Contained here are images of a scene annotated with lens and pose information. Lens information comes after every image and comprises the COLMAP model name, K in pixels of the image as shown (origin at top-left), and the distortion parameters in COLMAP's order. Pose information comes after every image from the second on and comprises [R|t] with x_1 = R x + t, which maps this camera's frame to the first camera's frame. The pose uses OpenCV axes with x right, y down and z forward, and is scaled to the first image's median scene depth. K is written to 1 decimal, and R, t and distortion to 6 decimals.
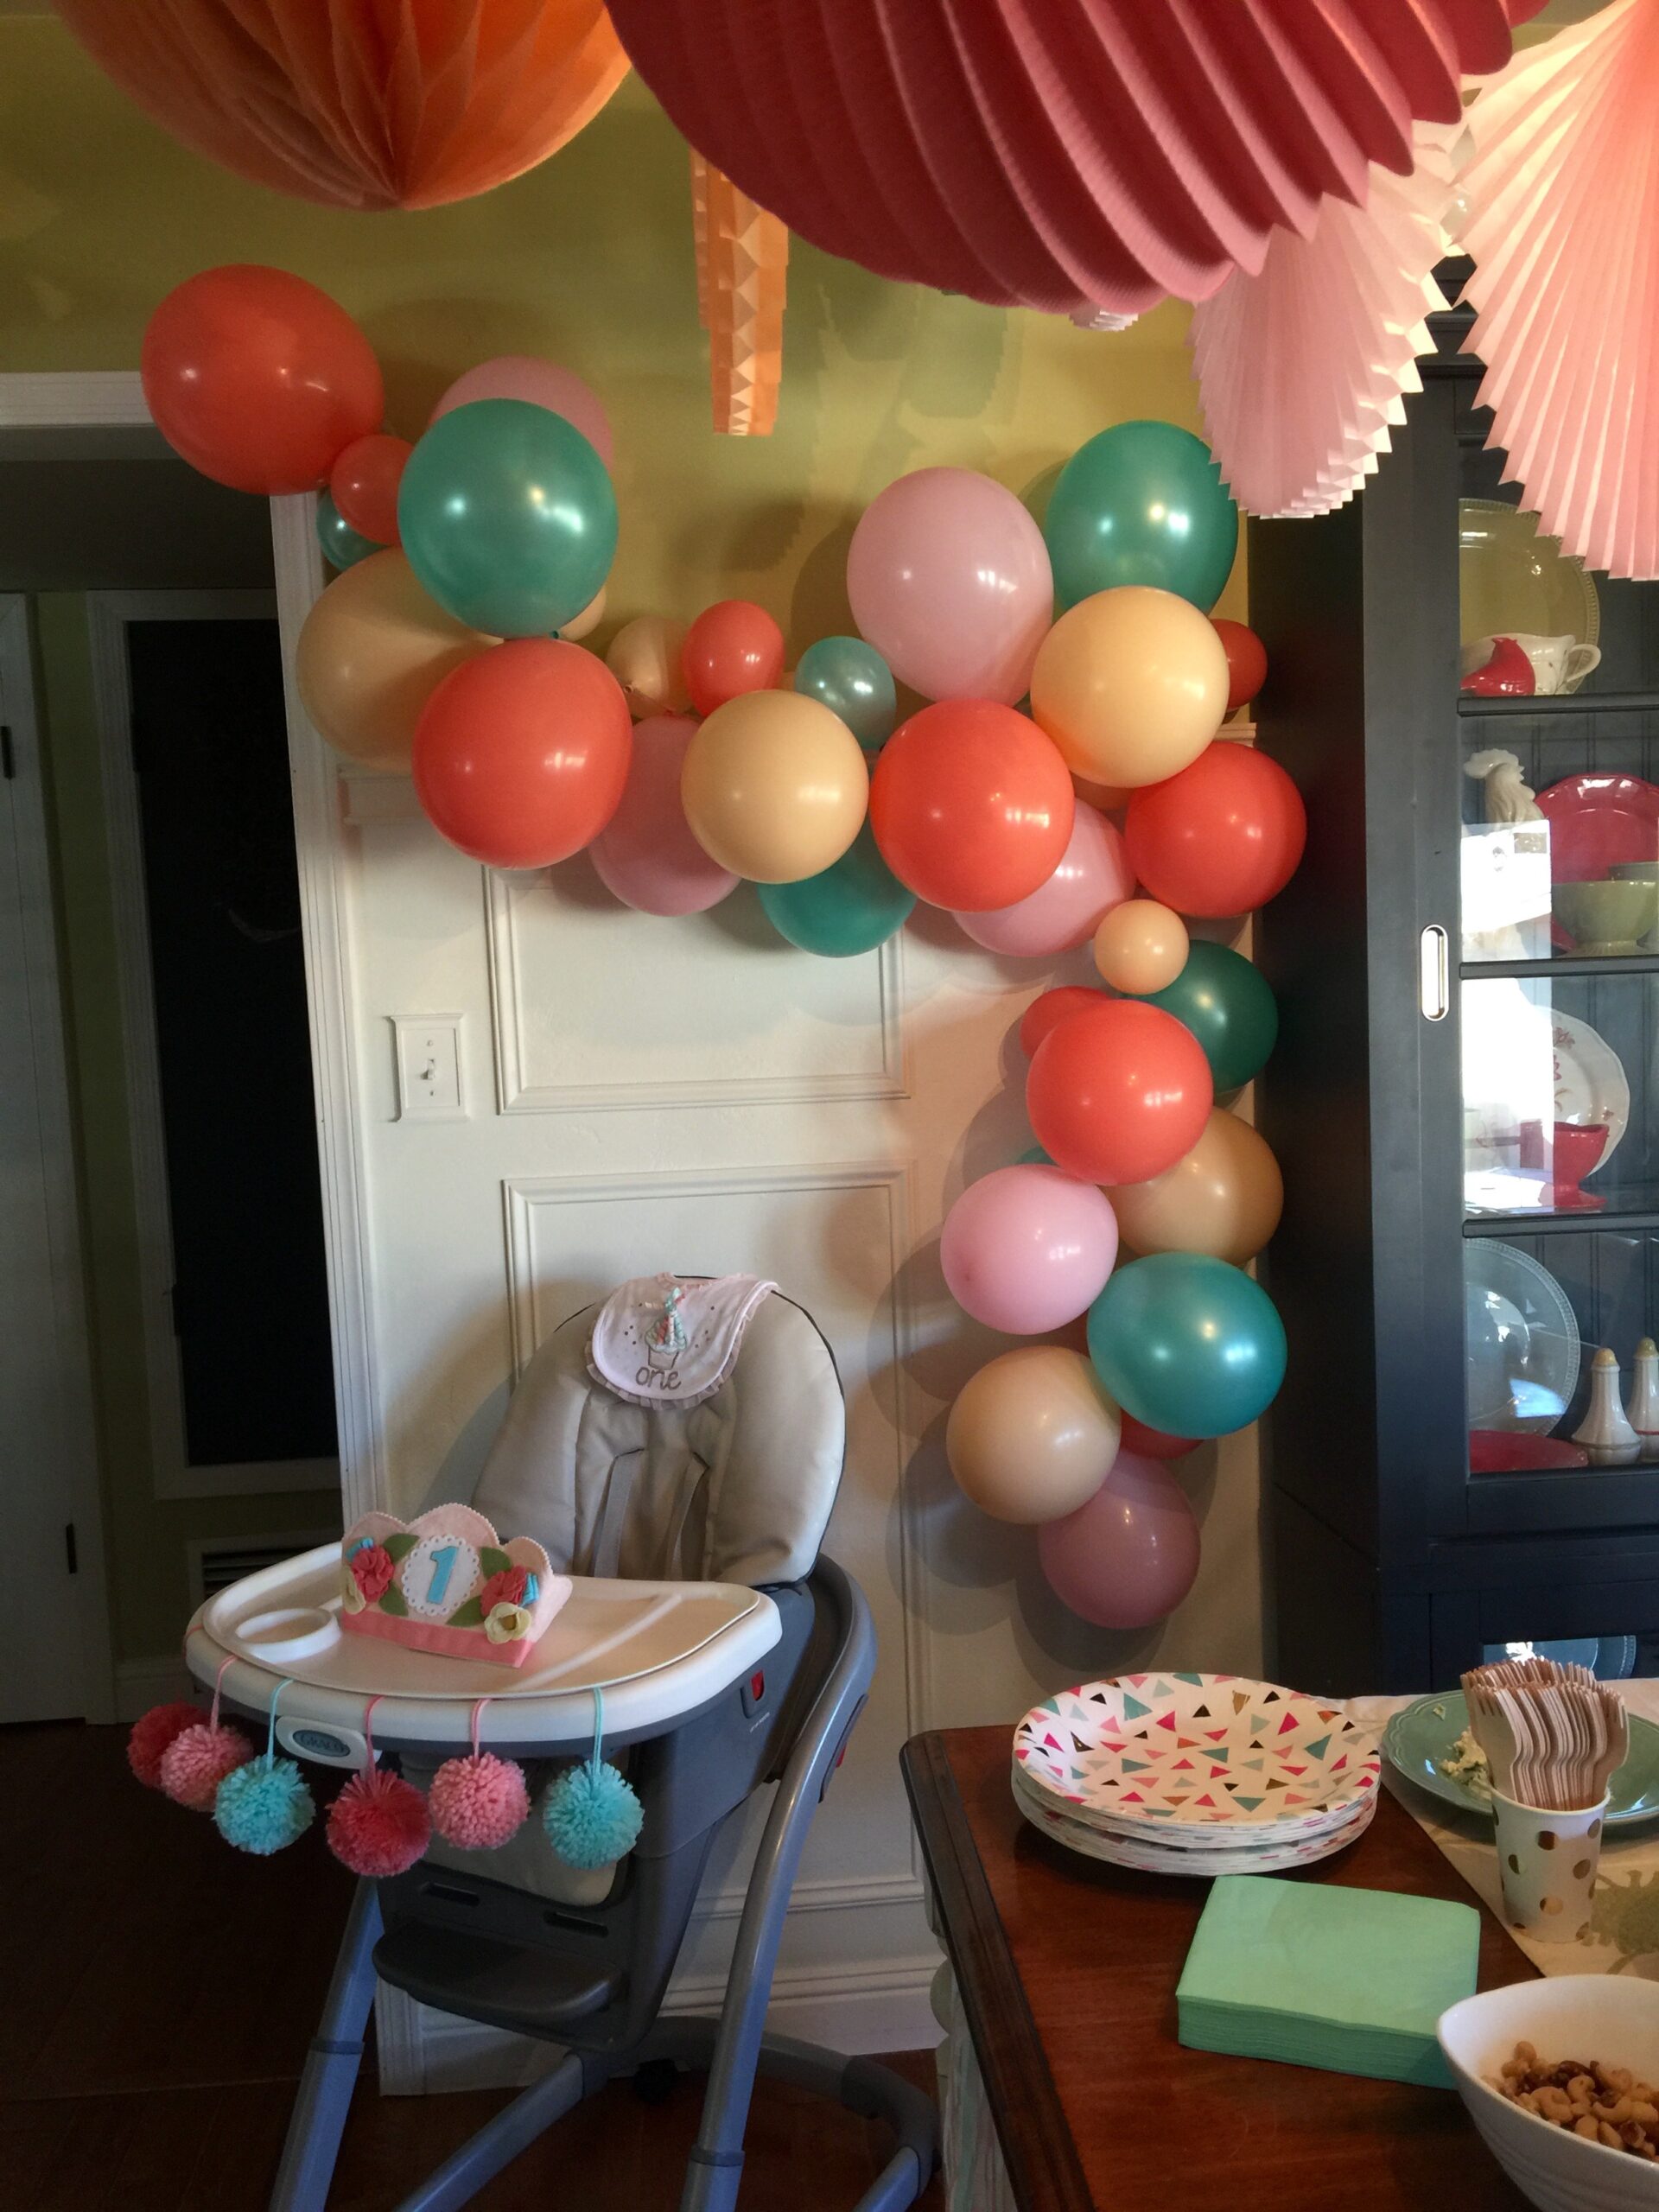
lens RADIAL K [[1887.7, 0, 831.1], [0, 1887.7, 1114.0], [0, 0, 1]] dist [0.049858, -0.035204]
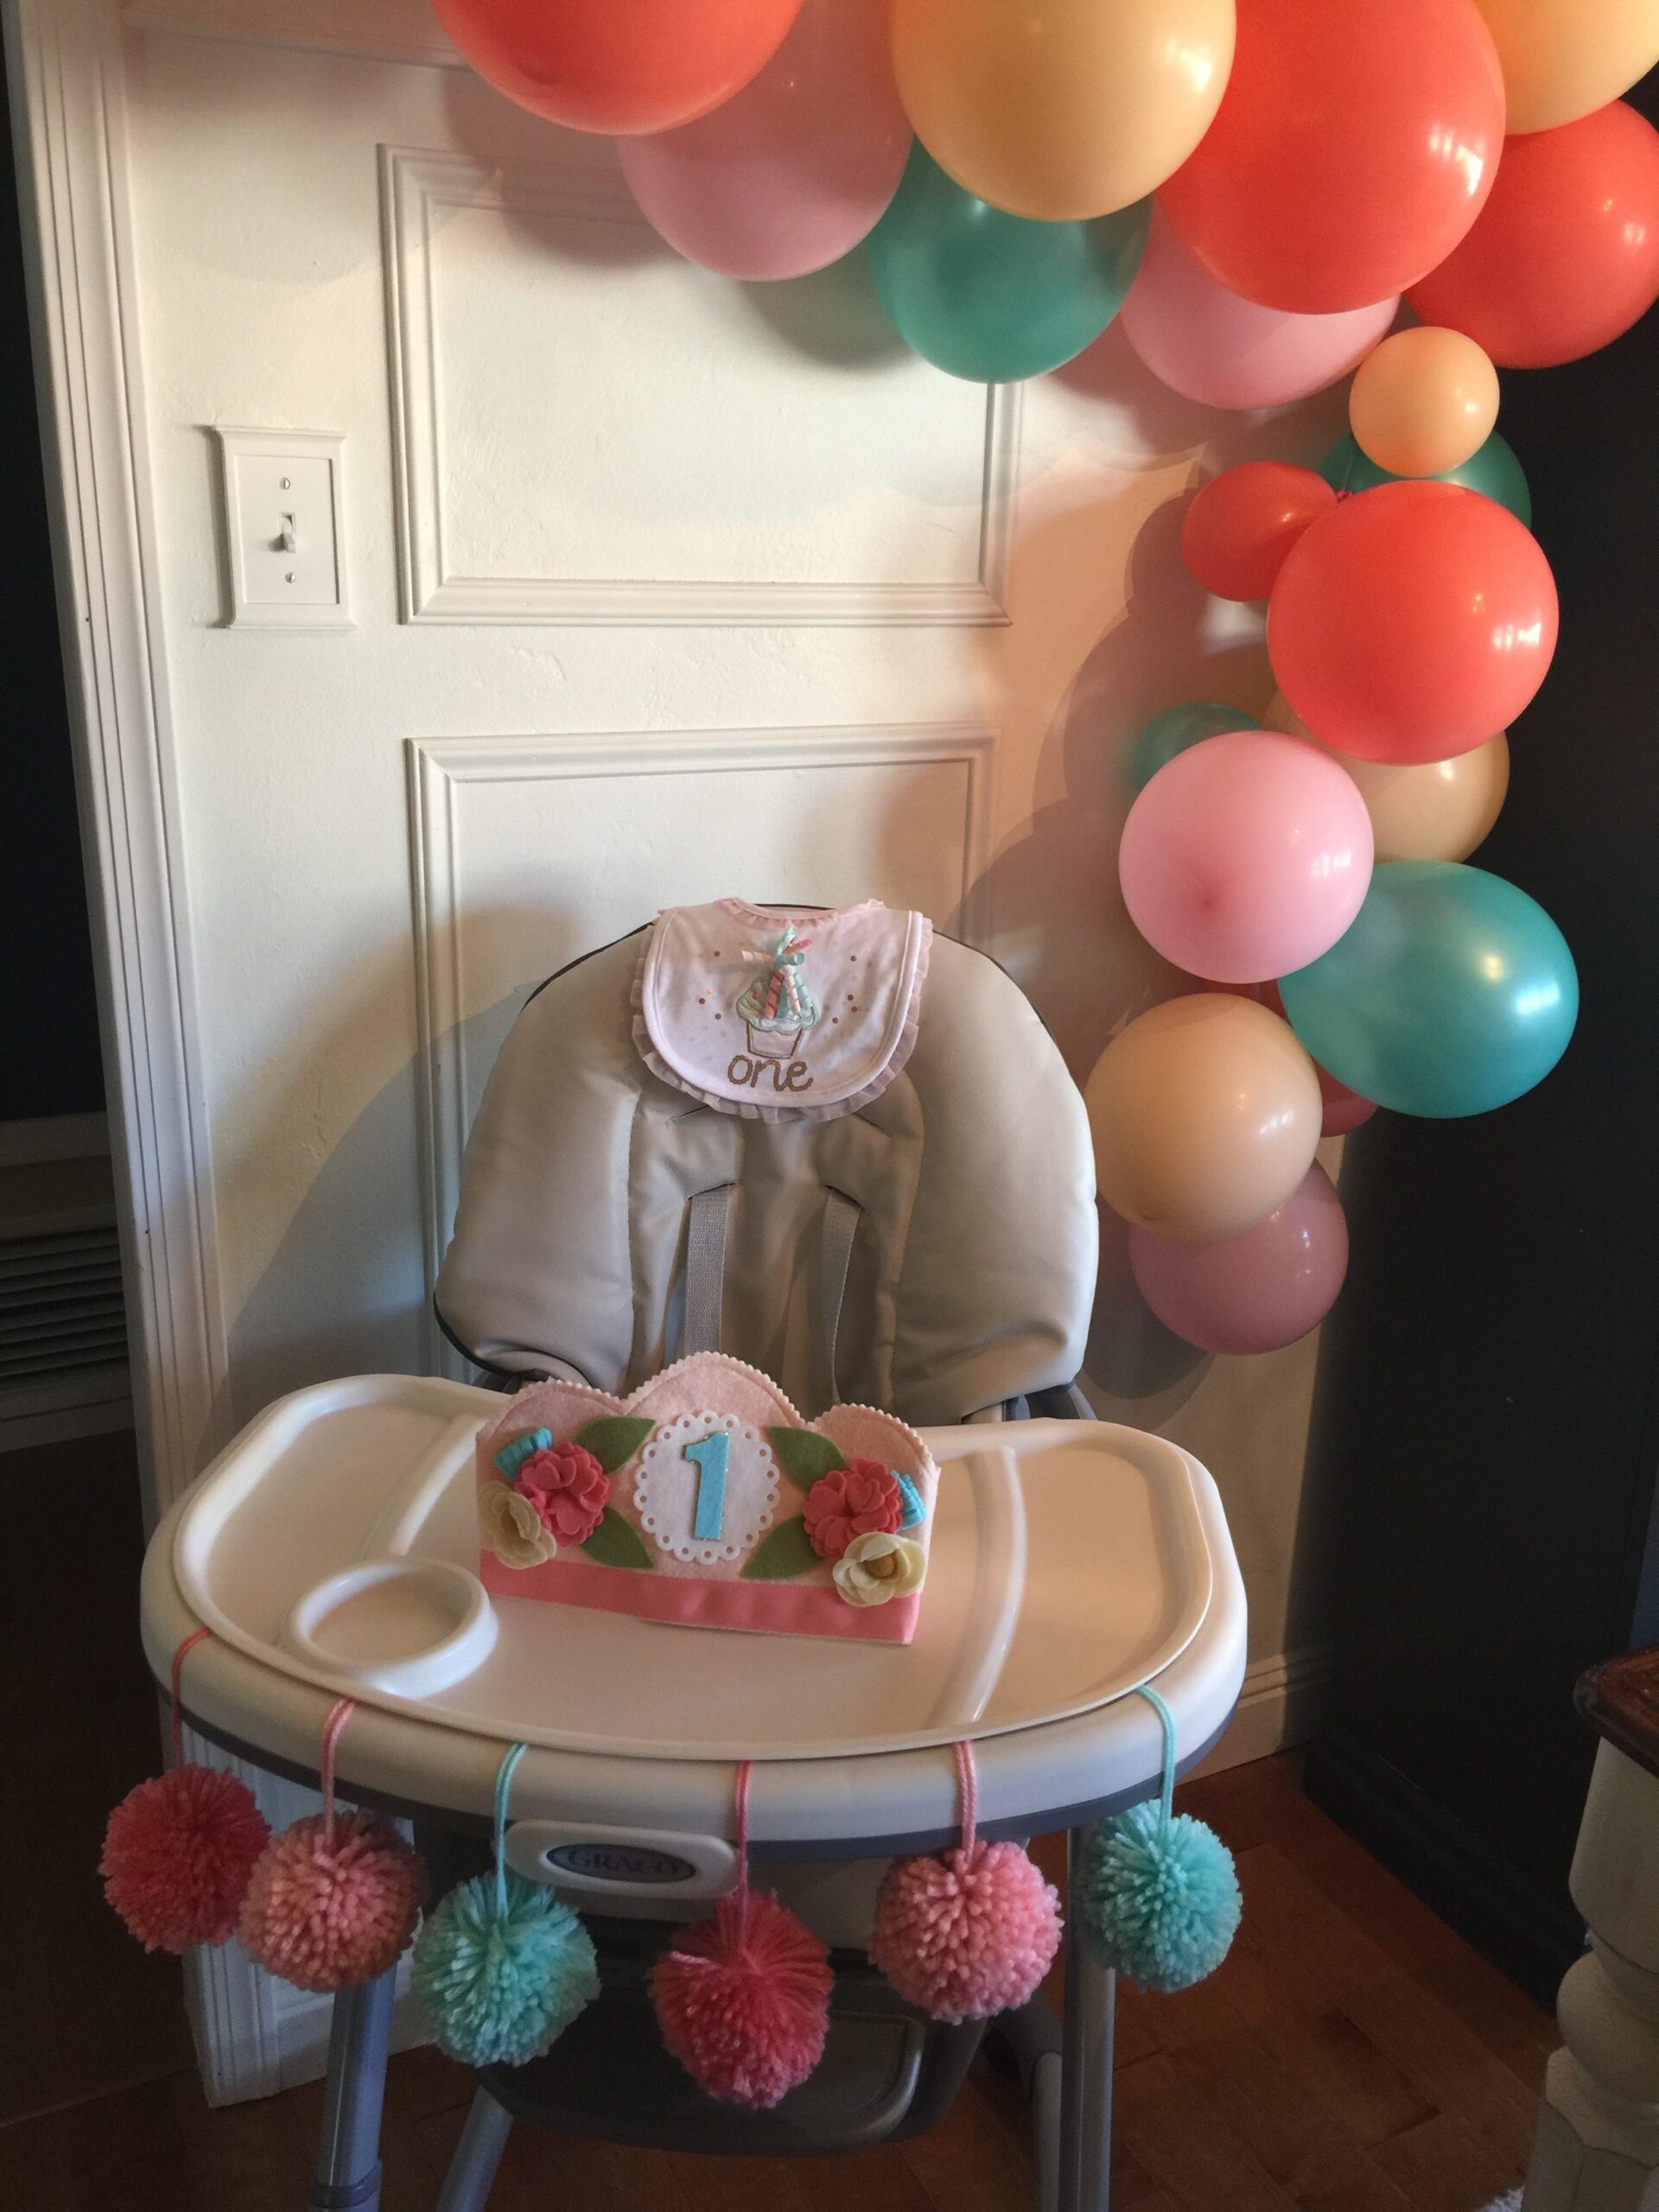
lens RADIAL K [[1887.7, 0, 829.1], [0, 1887.7, 1098.2], [0, 0, 1]] dist [0.049858, -0.035204]
pose [[0.922329, -0.052807, 0.382780, -0.310089], [-0.032473, 0.976521, 0.212963, 0.015377], [-0.385038, -0.208852, 0.898959, 0.433623]]
